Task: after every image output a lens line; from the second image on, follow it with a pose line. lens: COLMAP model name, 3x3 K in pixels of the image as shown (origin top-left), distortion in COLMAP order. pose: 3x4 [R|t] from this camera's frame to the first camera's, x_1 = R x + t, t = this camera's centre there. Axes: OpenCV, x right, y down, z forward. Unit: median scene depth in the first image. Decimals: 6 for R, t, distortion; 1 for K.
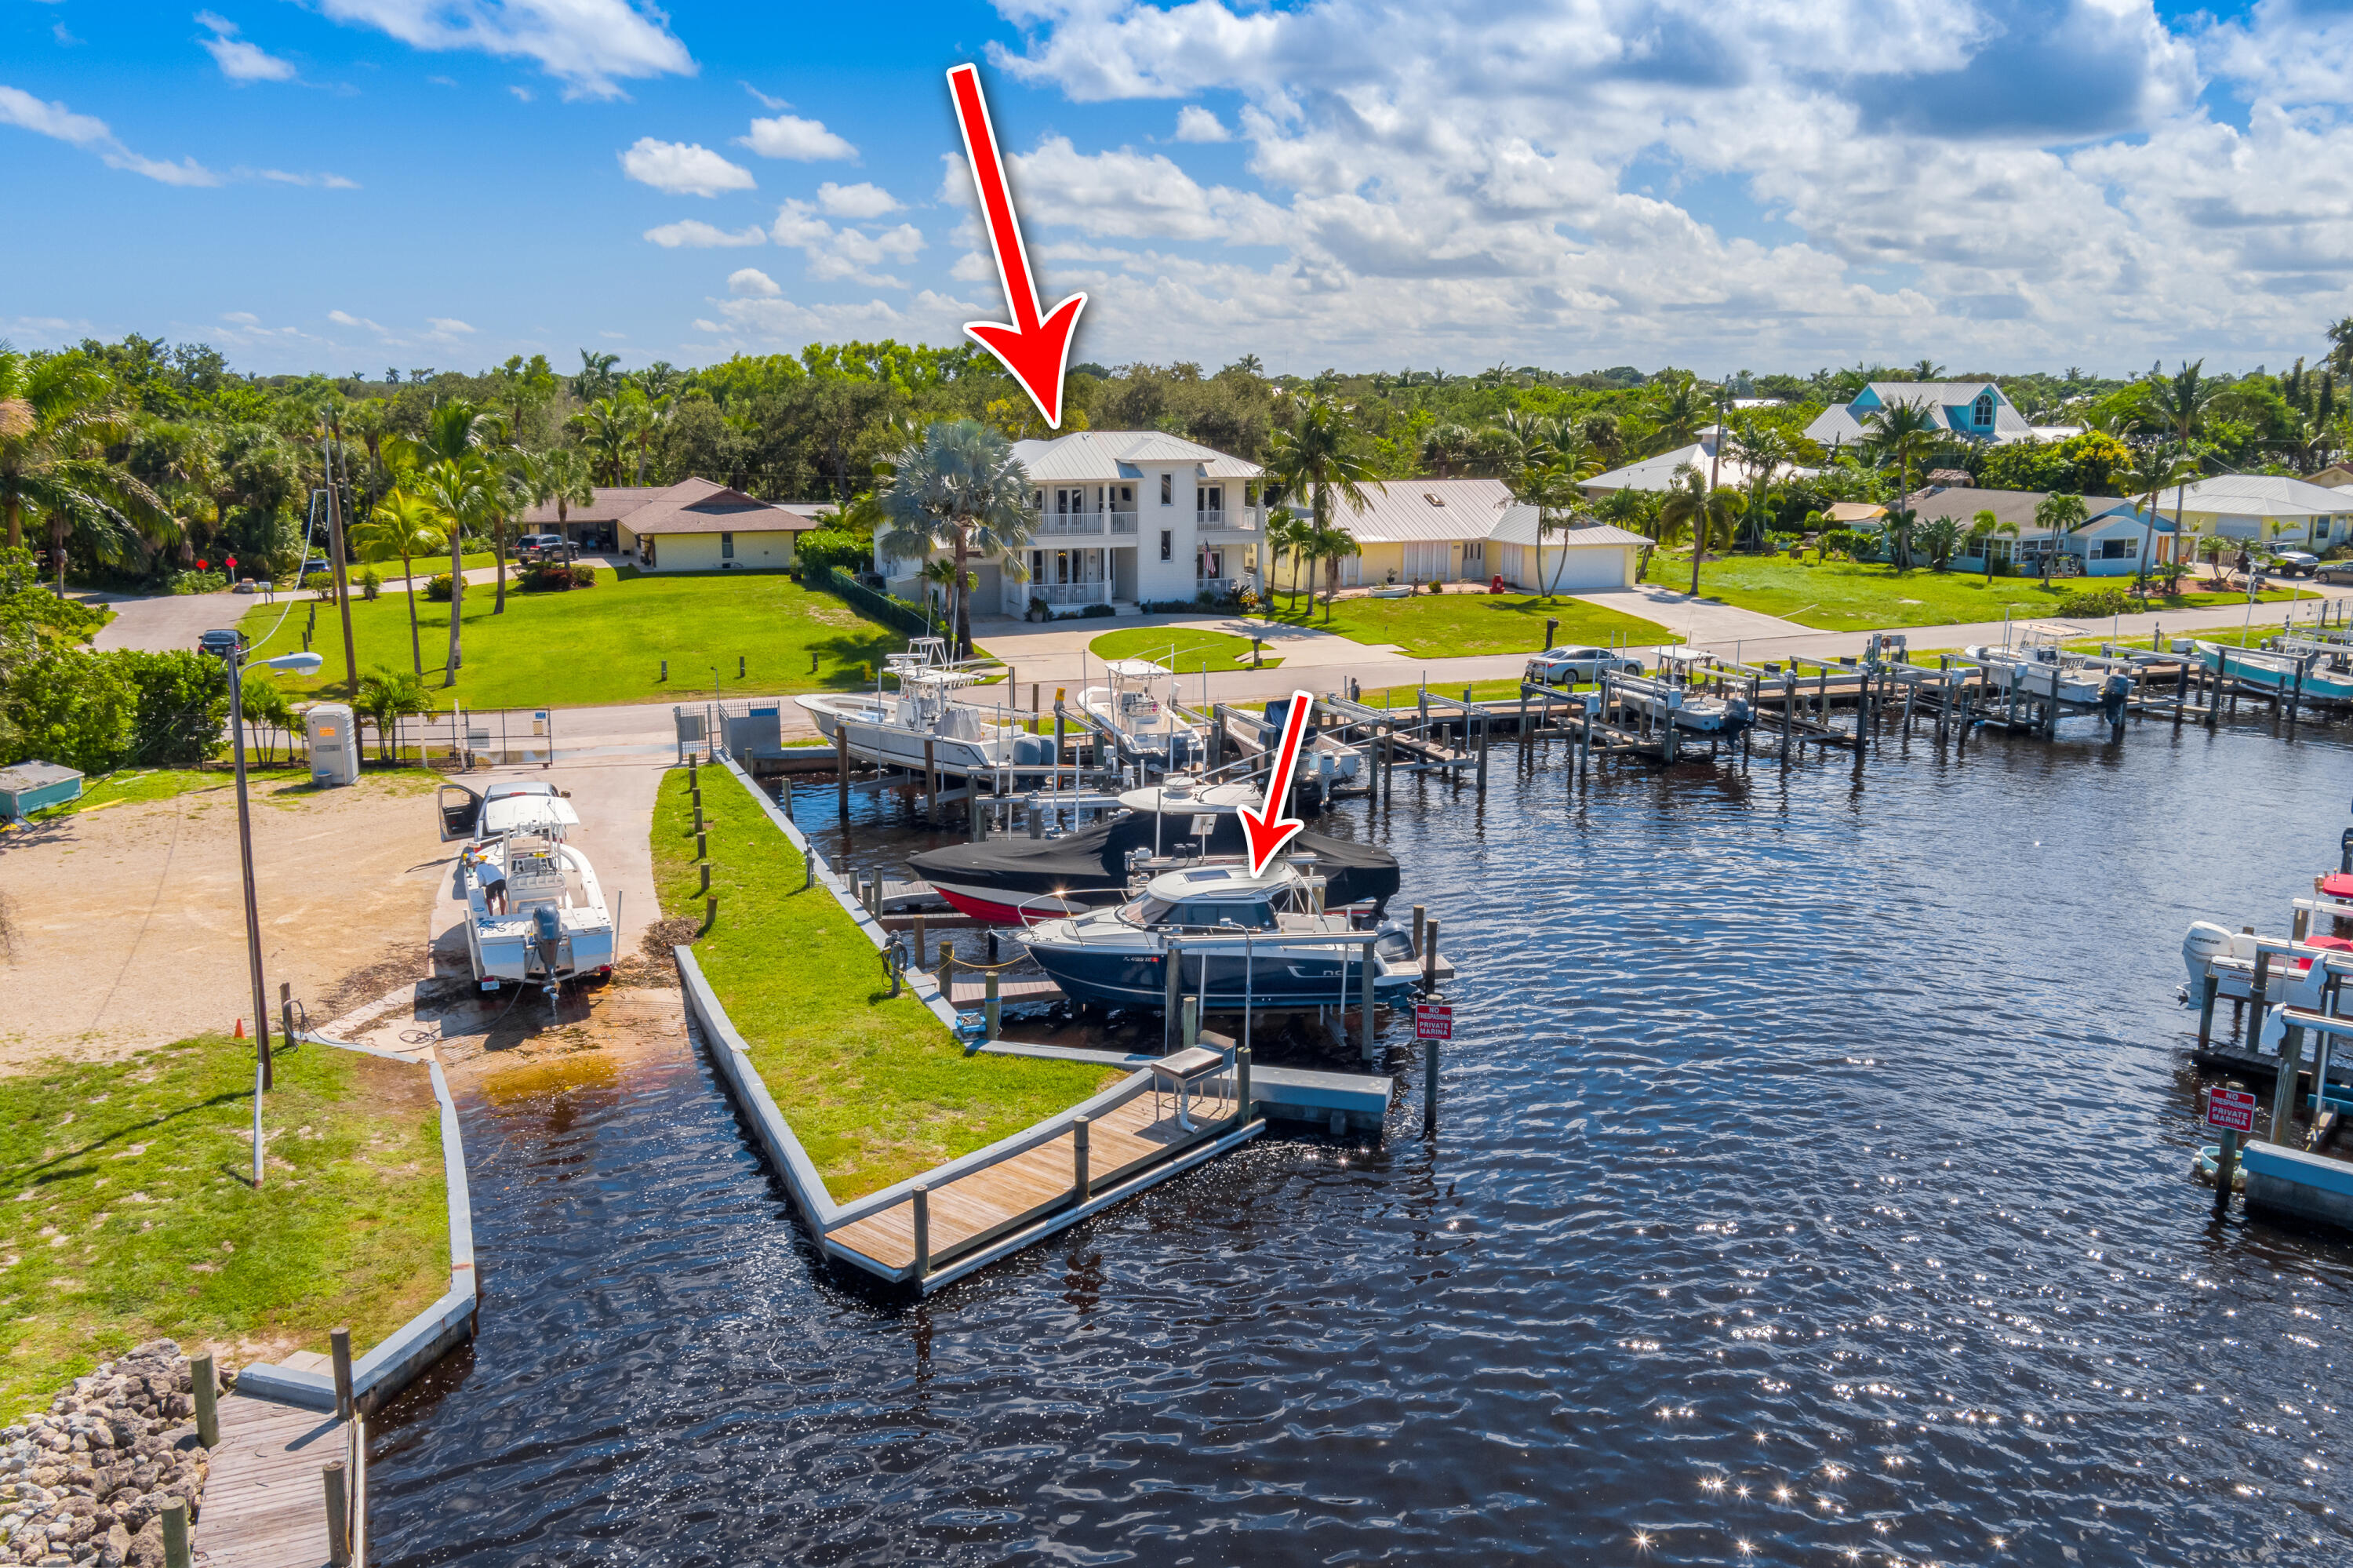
lens RADIAL K [[1917.8, 0, 1176.5], [0, 1917.8, 784.0], [0, 0, 1]] dist [0.001886, 0.002000]
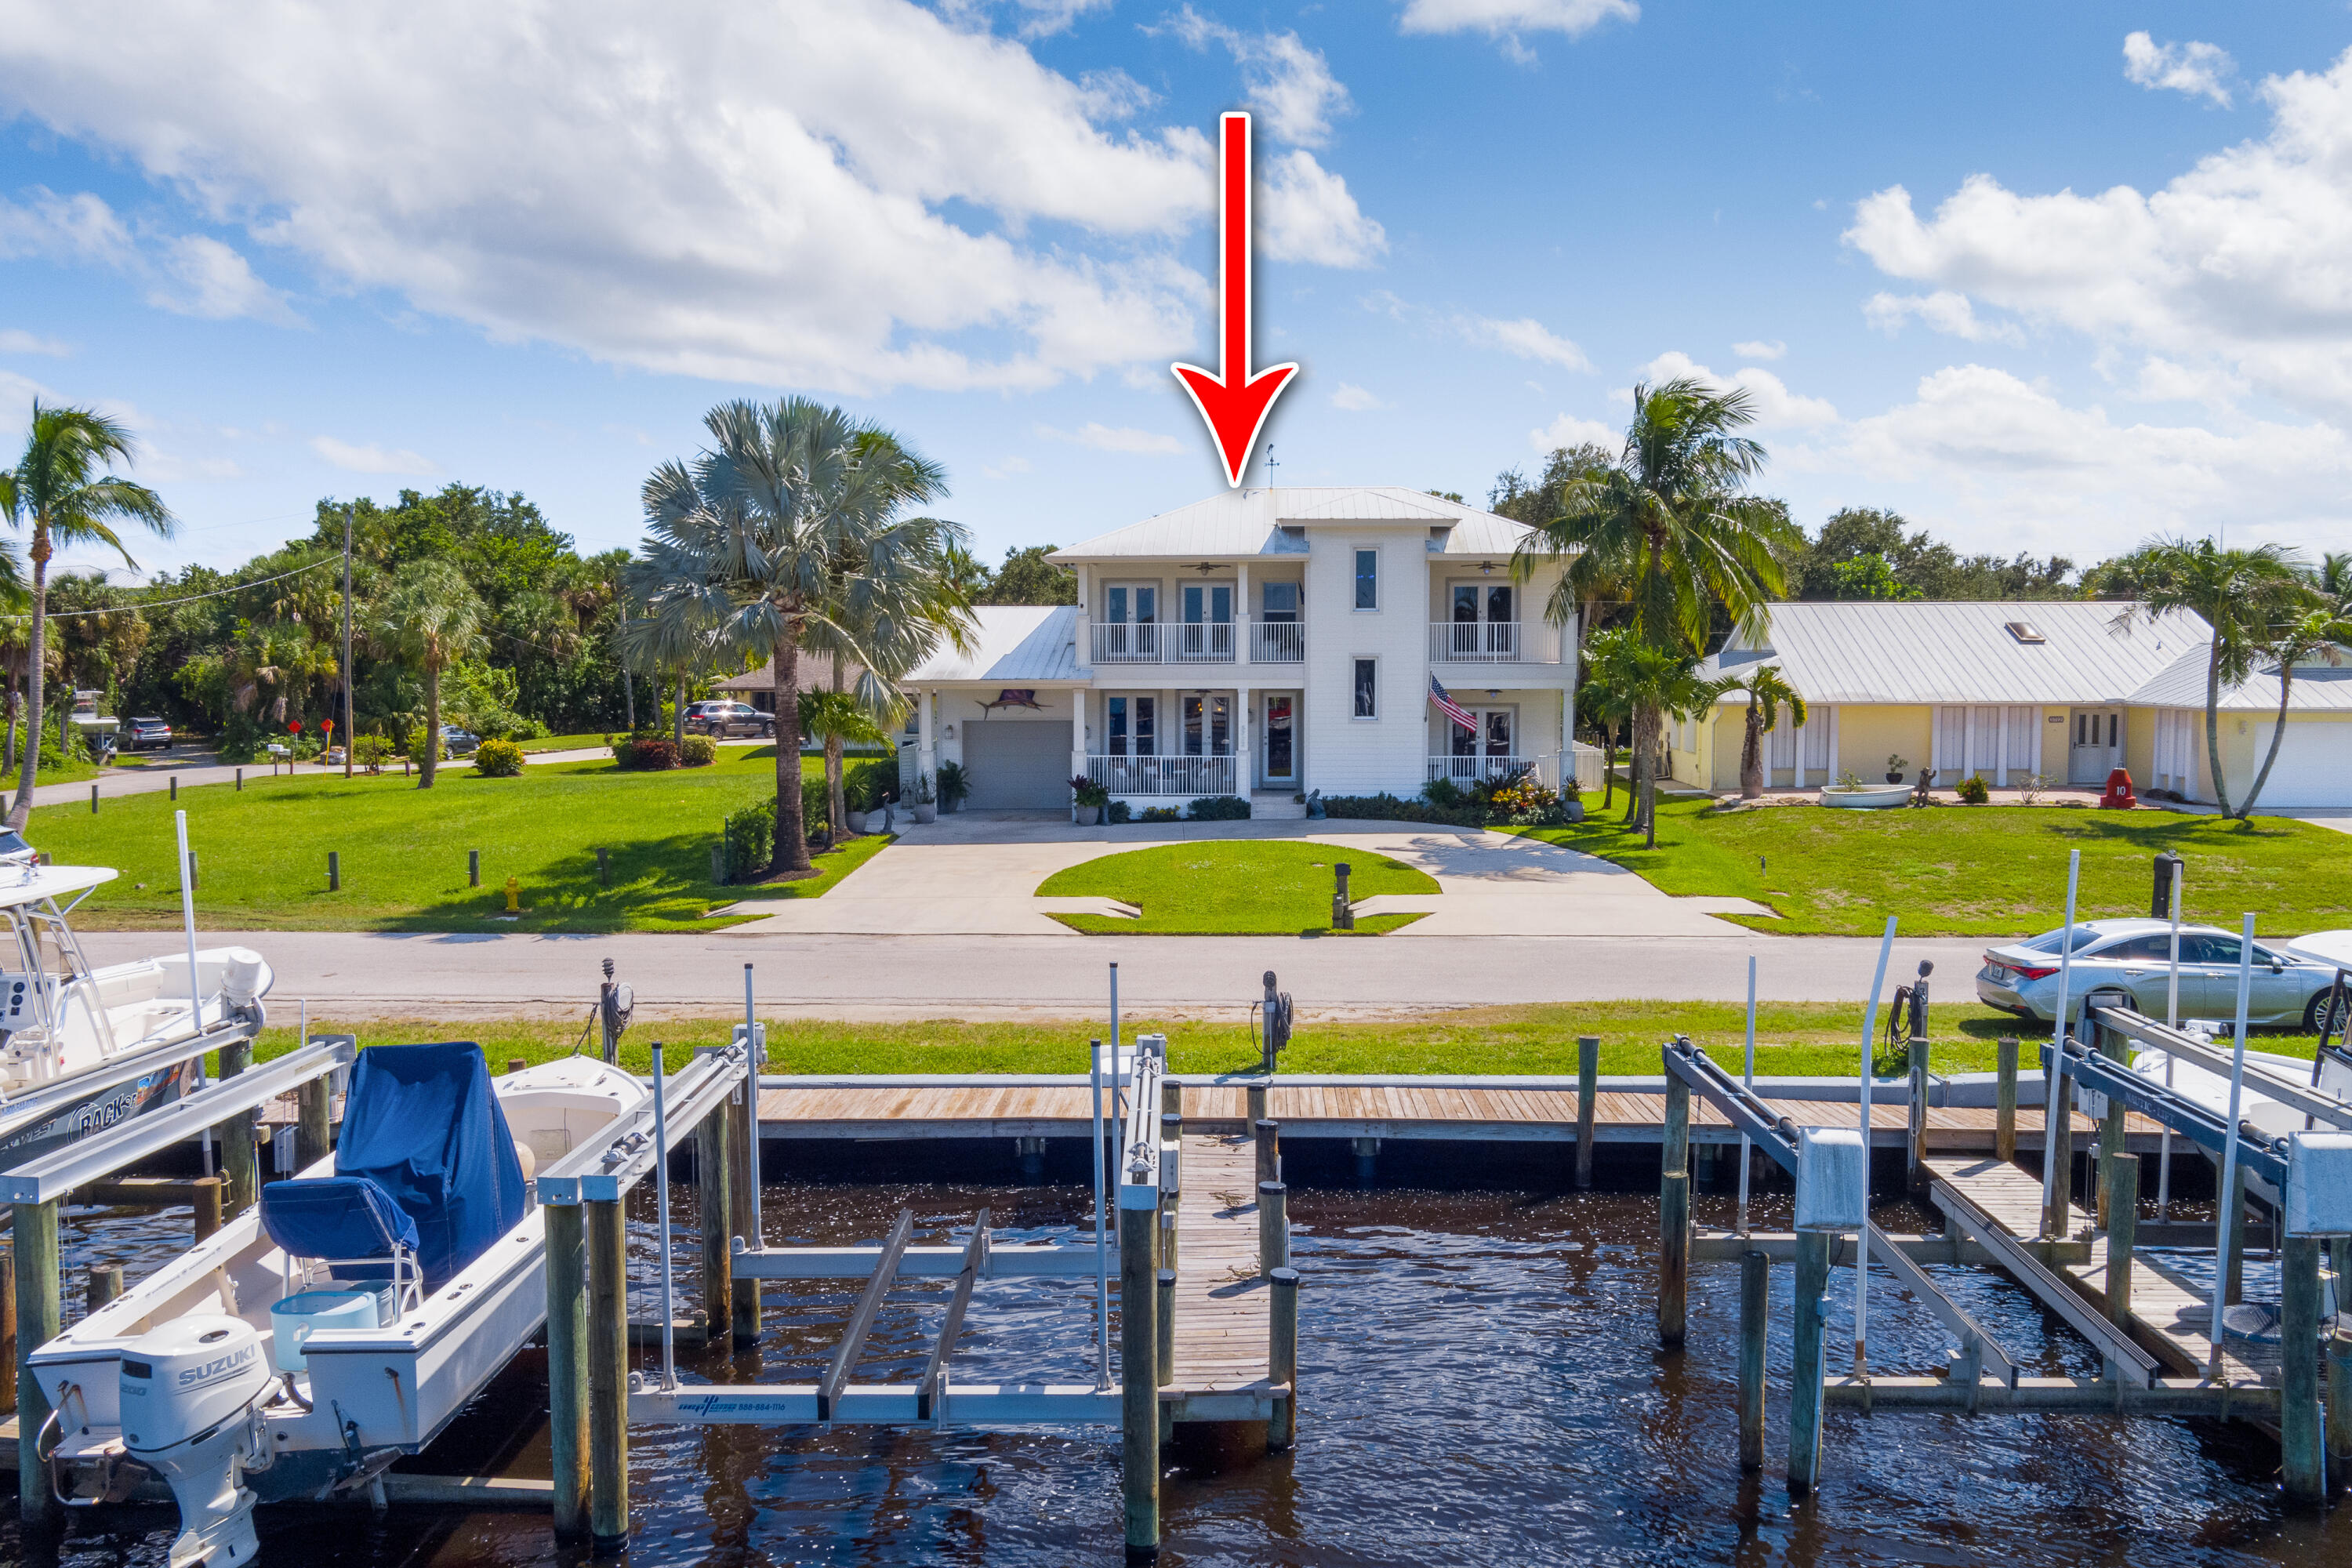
lens RADIAL K [[1916.9, 0, 1176.0], [0, 1916.9, 784.0], [0, 0, 1]] dist [0.001886, 0.002000]
pose [[0.915668, 0.028516, -0.400924, 0.149051], [-0.081434, 0.989955, -0.115576, -0.035214], [0.393601, 0.138478, 0.908792, 0.510722]]
